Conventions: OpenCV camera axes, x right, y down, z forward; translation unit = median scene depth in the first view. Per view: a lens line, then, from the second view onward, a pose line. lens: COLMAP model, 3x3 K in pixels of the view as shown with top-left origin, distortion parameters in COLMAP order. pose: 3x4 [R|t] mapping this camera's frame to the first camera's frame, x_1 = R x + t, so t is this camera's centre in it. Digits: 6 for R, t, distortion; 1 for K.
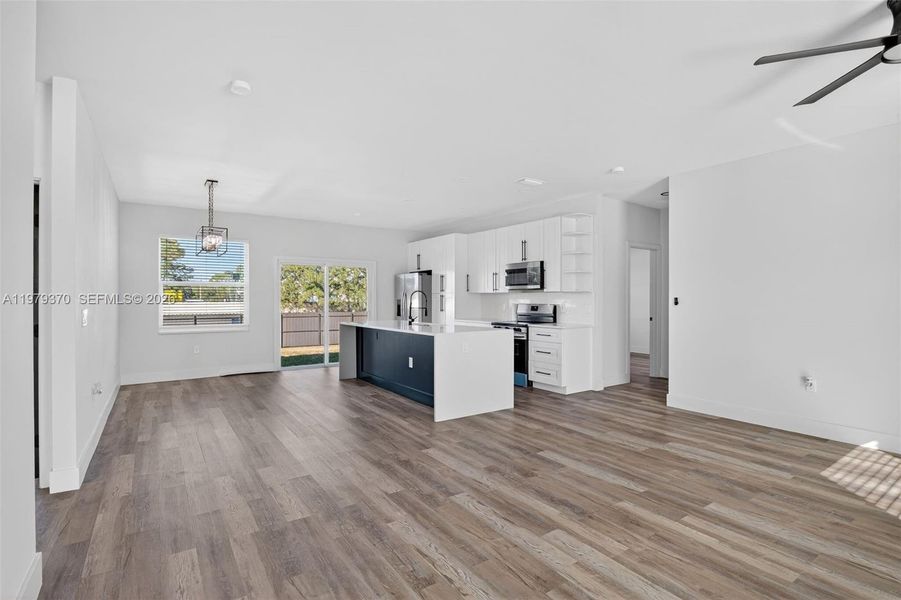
lens RADIAL K [[438.8, 0, 448.9], [0, 438.8, 301.5], [0, 0, 1]] dist [-0.021792, 0.001617]
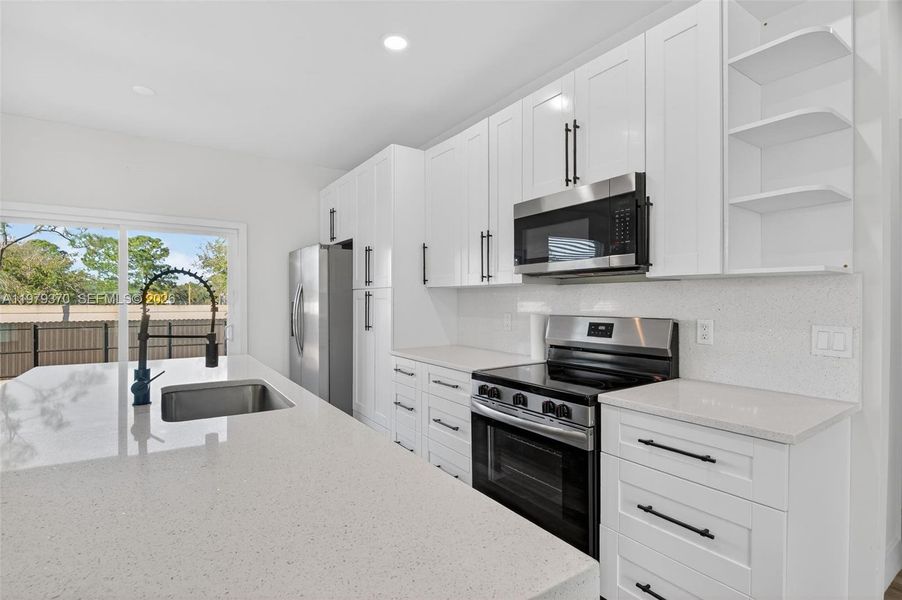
lens RADIAL K [[439.2, 0, 443.7], [0, 439.2, 300.9], [0, 0, 1]] dist [-0.021792, 0.001617]
pose [[0.999661, -0.002230, -0.025958, 0.163603], [0.002080, 0.999981, -0.005830, -0.008814], [0.025970, 0.005774, 0.999646, 1.293285]]
